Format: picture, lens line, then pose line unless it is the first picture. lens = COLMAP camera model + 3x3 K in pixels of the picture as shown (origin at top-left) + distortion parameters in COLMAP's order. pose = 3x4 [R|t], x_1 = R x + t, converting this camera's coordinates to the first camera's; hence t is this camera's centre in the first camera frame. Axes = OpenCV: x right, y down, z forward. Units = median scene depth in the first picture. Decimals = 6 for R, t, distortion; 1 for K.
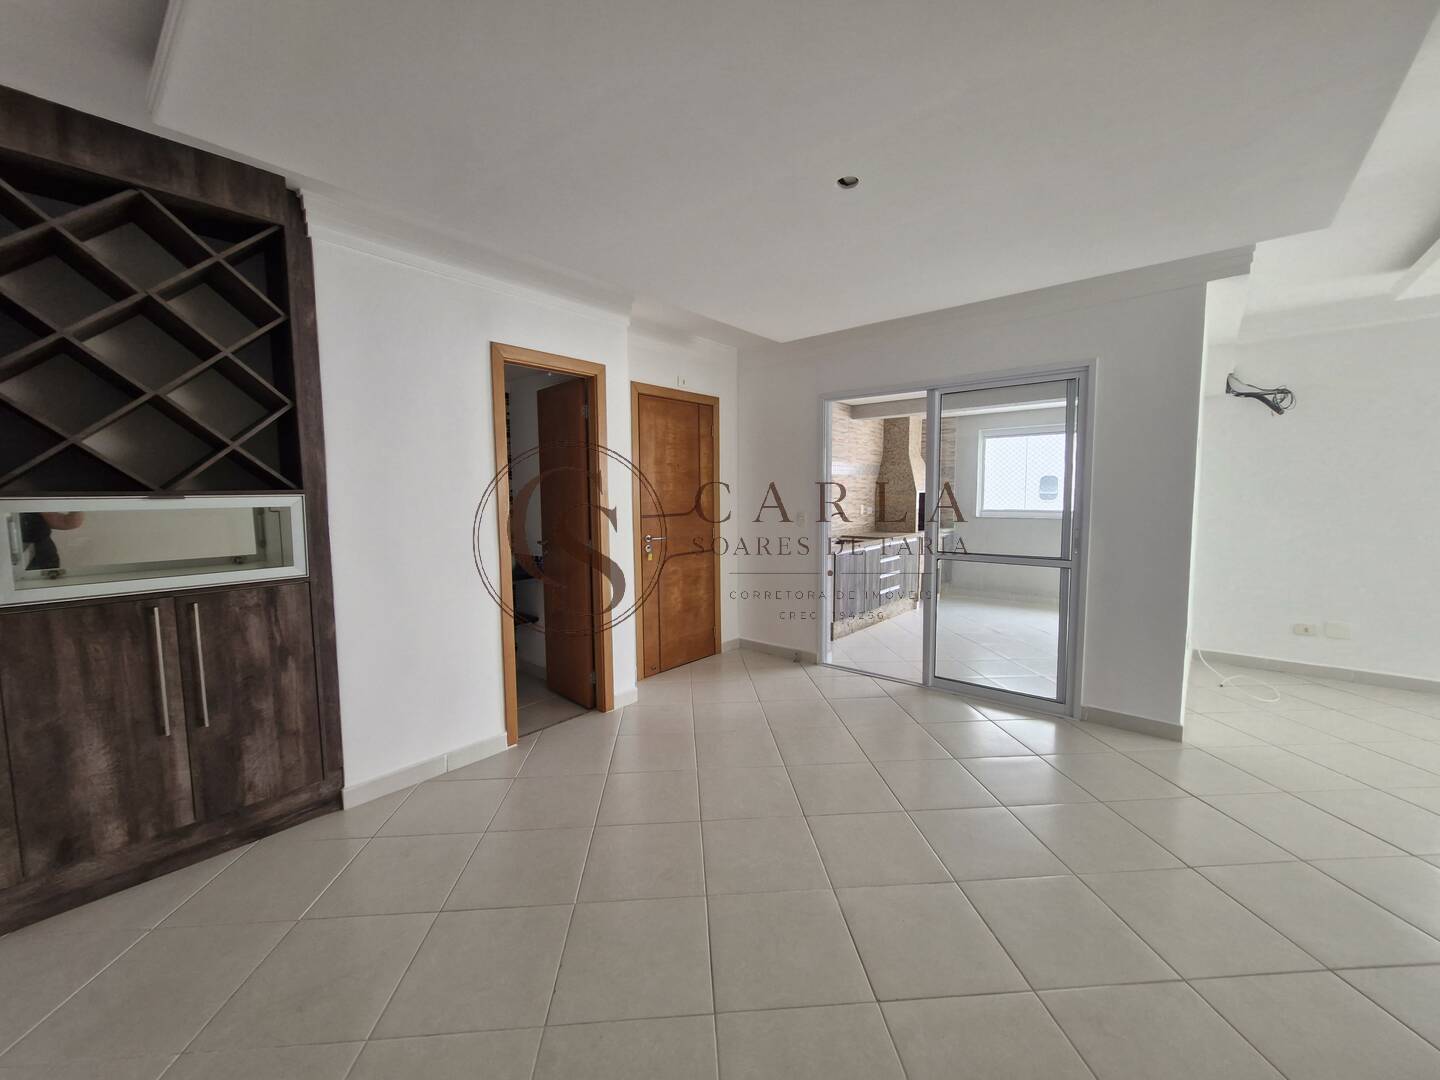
lens RADIAL K [[571.2, 0, 714.8], [0, 571.2, 535.7], [0, 0, 1]] dist [0.002939, -0.000079]
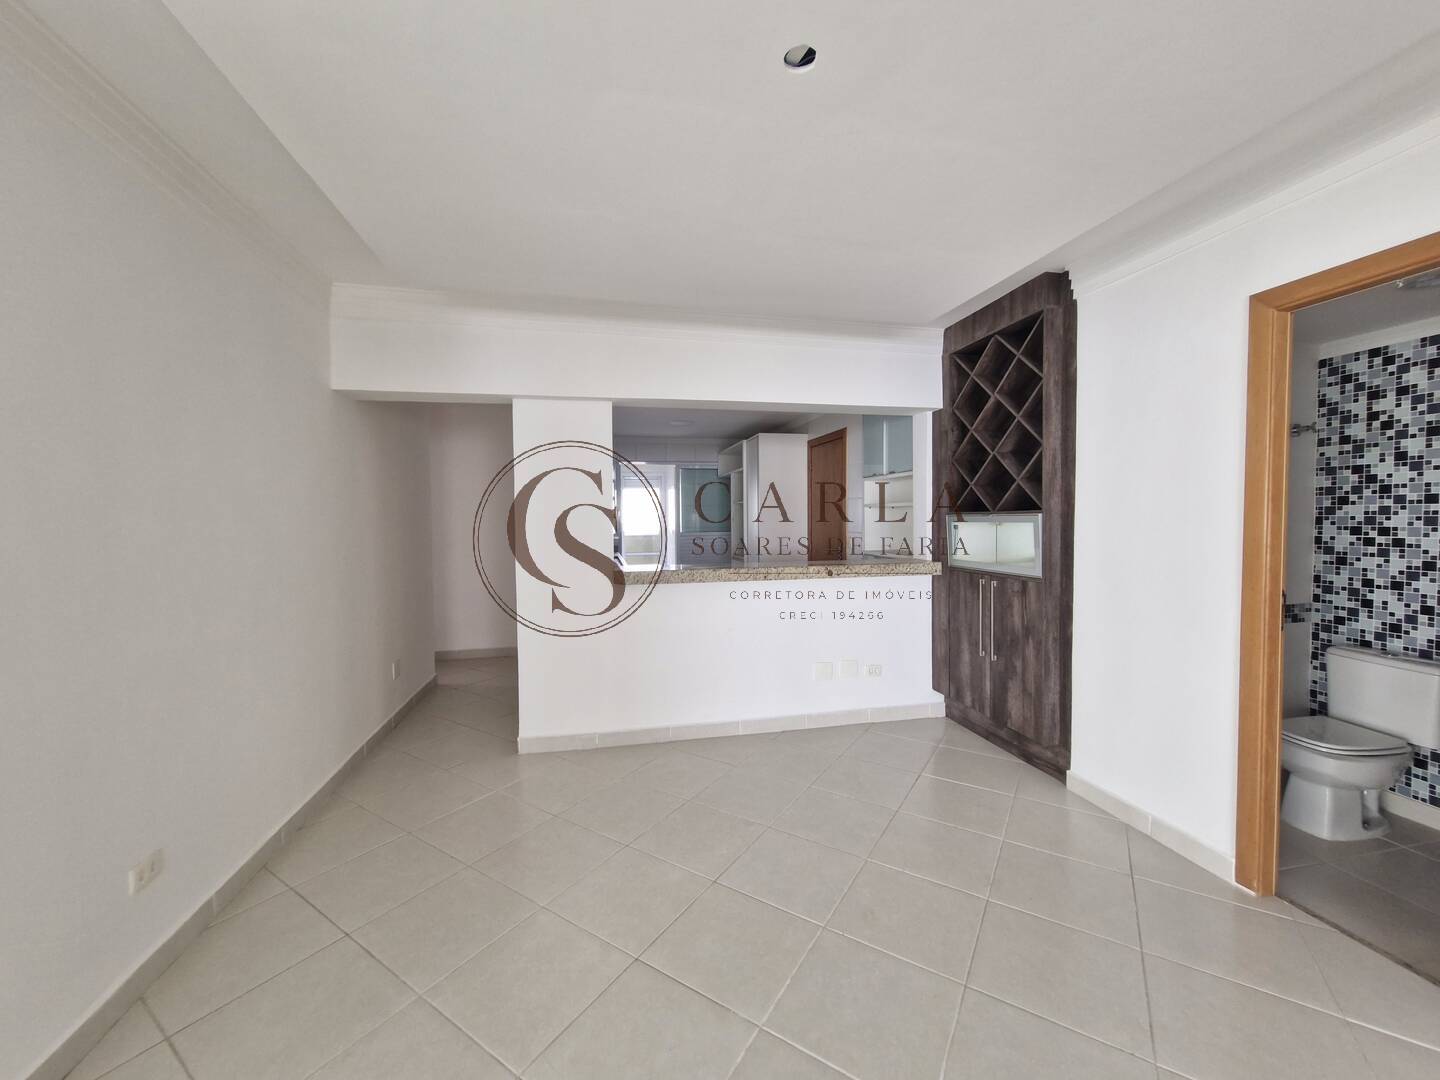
lens RADIAL K [[563.1, 0, 715.8], [0, 563.1, 537.3], [0, 0, 1]] dist [-0.001245, -0.000149]
pose [[-0.604914, 0.039320, -0.795319, 0.687809], [-0.054253, 0.994424, 0.090428, -0.089148], [0.794440, 0.097849, -0.599408, 1.116332]]
